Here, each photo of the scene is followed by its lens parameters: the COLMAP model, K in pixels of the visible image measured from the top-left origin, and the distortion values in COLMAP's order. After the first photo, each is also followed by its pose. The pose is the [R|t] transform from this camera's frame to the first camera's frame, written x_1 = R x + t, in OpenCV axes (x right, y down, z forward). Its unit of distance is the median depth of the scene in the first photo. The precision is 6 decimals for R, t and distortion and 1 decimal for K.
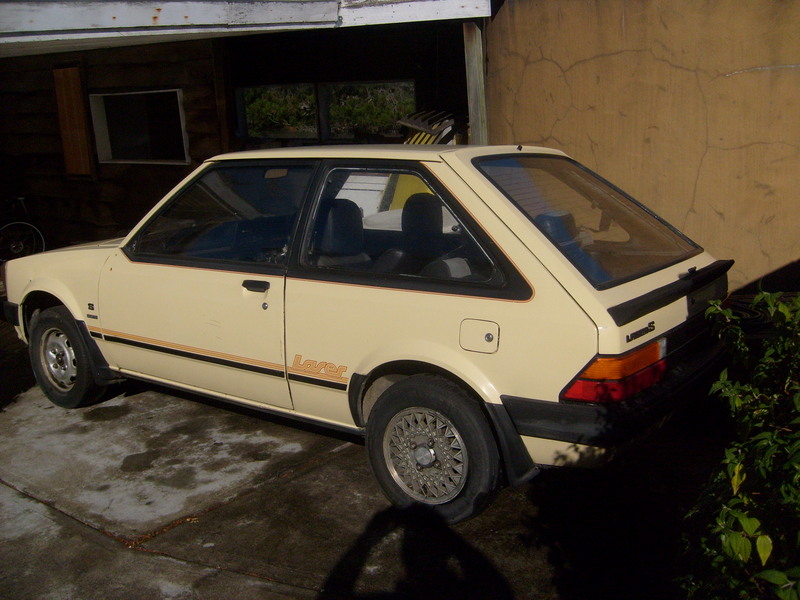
lens RADIAL K [[832.1, 0, 400.0], [0, 832.1, 300.0], [0, 0, 1]] dist [-0.117492, 0.014775]
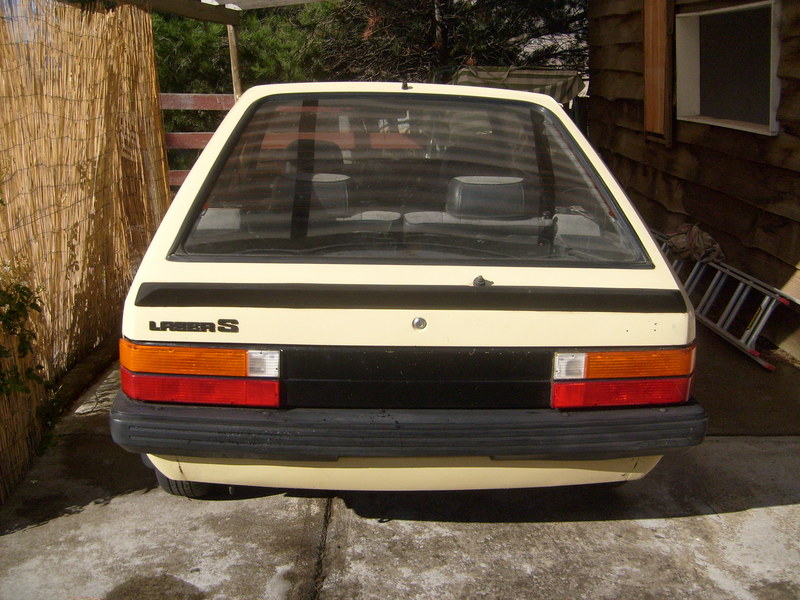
lens RADIAL K [[832.1, 0, 400.0], [0, 832.1, 300.0], [0, 0, 1]] dist [-0.117492, 0.014775]
pose [[0.584423, 0.238376, -0.775646, 0.044952], [-0.196677, 0.968987, 0.149605, -0.082416], [0.787254, 0.065120, 0.613181, 0.436934]]
